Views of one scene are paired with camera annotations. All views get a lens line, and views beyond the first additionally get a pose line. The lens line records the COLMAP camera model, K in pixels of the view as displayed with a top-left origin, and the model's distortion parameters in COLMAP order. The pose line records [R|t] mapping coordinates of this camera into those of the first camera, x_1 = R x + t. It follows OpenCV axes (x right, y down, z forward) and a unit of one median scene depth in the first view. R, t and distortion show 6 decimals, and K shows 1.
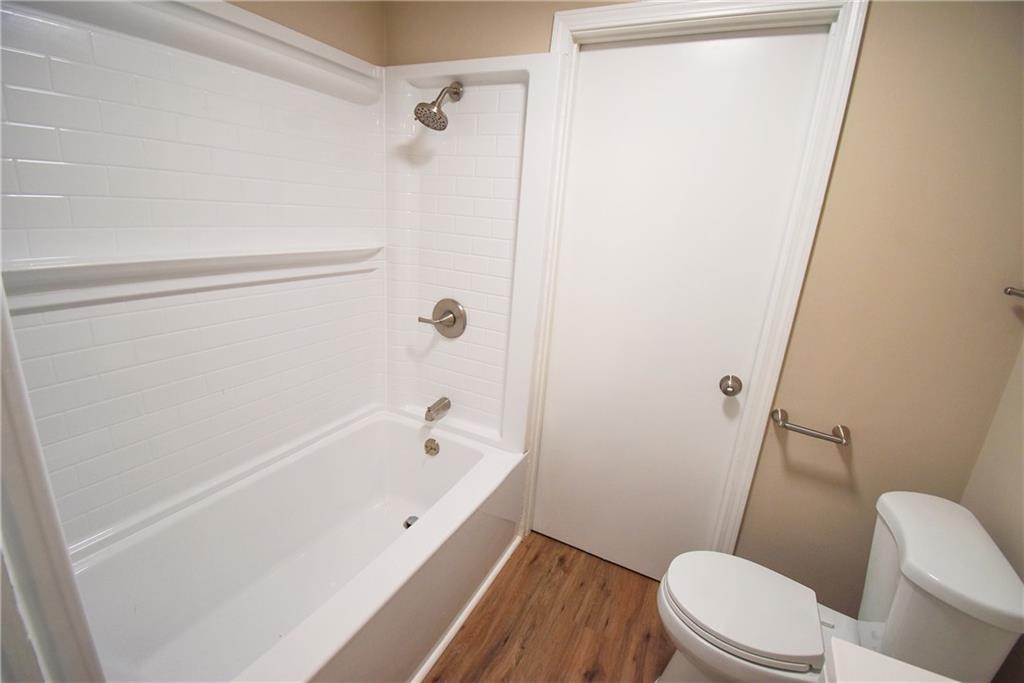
lens RADIAL K [[463.6, 0, 510.9], [0, 463.6, 339.3], [0, 0, 1]] dist [0.004085, -0.006979]
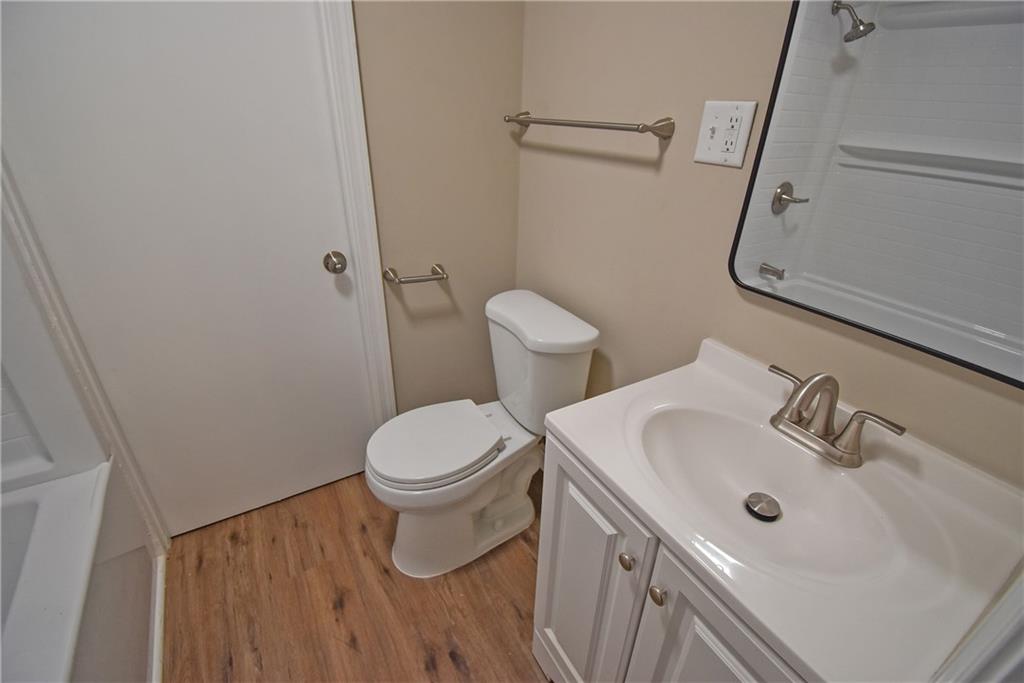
lens RADIAL K [[463.6, 0, 513.5], [0, 463.6, 342.4], [0, 0, 1]] dist [0.004085, -0.006979]
pose [[0.525685, -0.438324, 0.729059, -0.091775], [0.248395, 0.898774, 0.361256, -0.005334], [-0.813606, -0.008812, 0.581349, 0.154441]]
